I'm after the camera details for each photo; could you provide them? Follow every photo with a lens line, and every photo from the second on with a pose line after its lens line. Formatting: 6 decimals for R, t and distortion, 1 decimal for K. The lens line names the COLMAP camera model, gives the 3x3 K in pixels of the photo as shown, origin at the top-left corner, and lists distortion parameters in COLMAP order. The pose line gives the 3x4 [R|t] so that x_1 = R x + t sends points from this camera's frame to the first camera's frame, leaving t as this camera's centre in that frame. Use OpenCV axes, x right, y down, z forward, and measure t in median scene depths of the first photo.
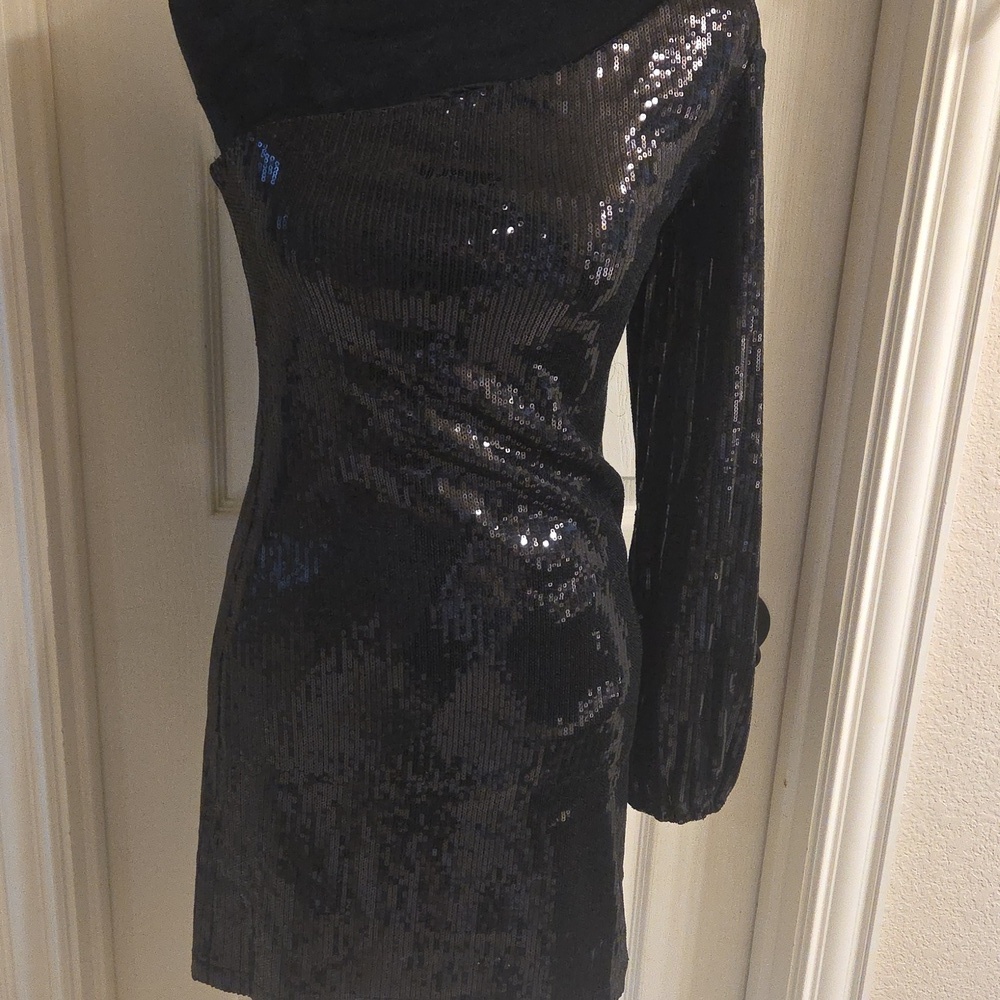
lens RADIAL K [[1453.1, 0, 500.0], [0, 1453.1, 500.0], [0, 0, 1]] dist [0.050511, -0.005632]
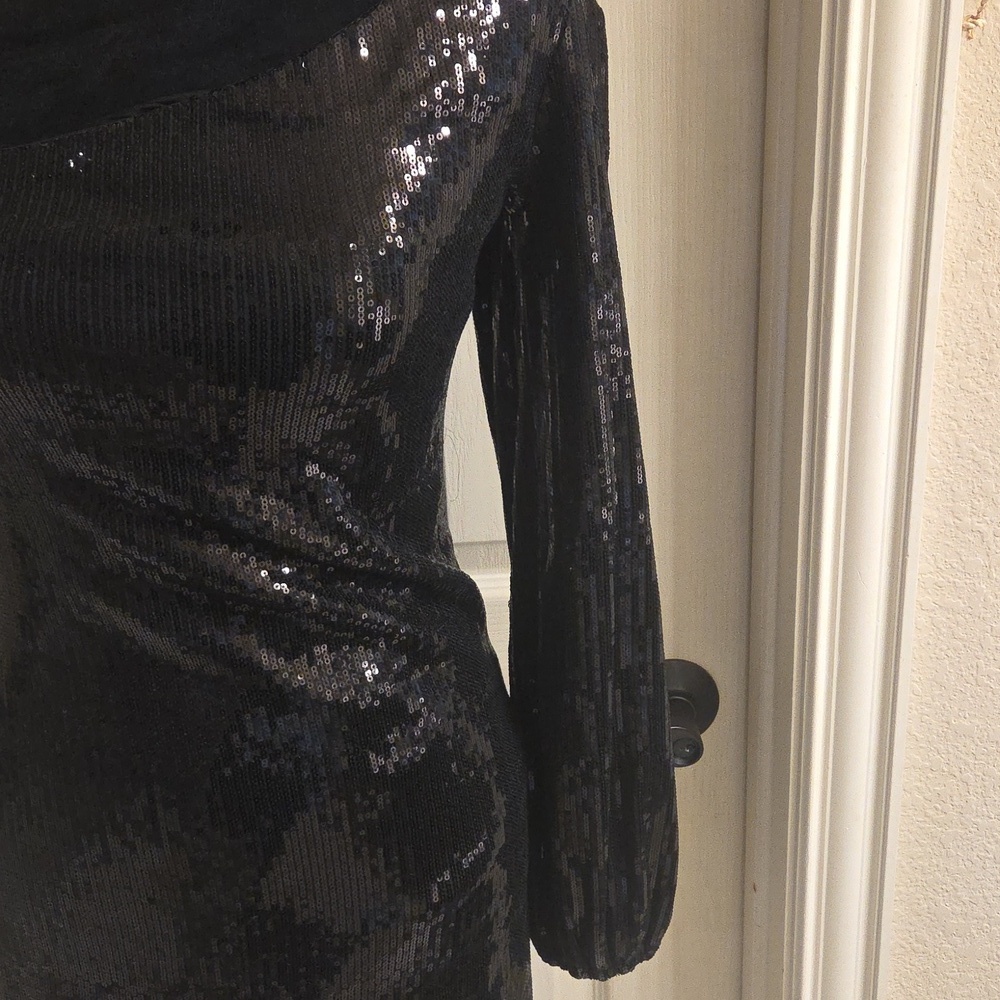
lens RADIAL K [[1453.1, 0, 500.0], [0, 1453.1, 500.0], [0, 0, 1]] dist [0.050511, -0.005632]
pose [[0.995640, -0.076837, -0.052884, 0.149891], [0.078206, 0.996641, 0.024312, -0.075532], [0.050838, -0.028342, 0.998305, 0.229298]]
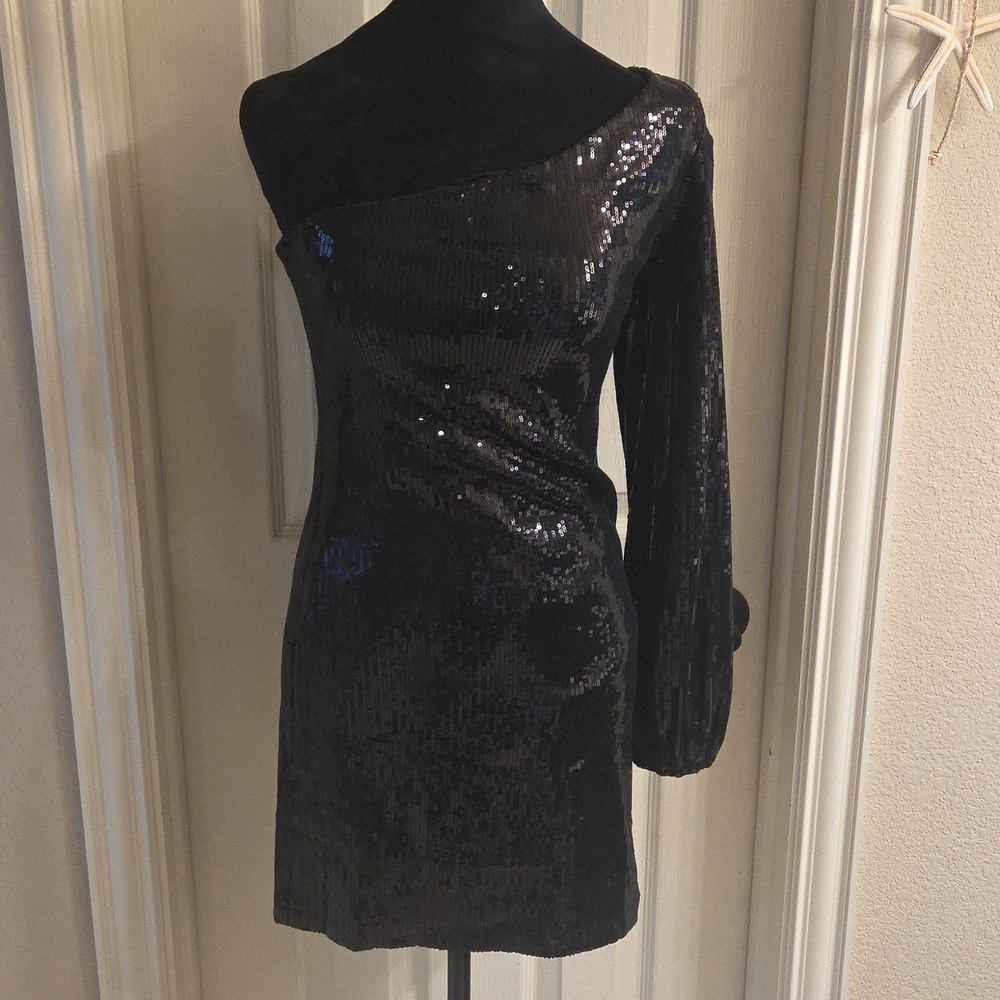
lens RADIAL K [[1453.1, 0, 500.0], [0, 1453.1, 500.0], [0, 0, 1]] dist [0.050511, -0.005632]
pose [[0.999094, -0.042149, -0.005963, -0.005698], [0.041774, 0.997716, -0.053079, 0.061685], [0.008187, 0.052782, 0.998572, -0.232538]]
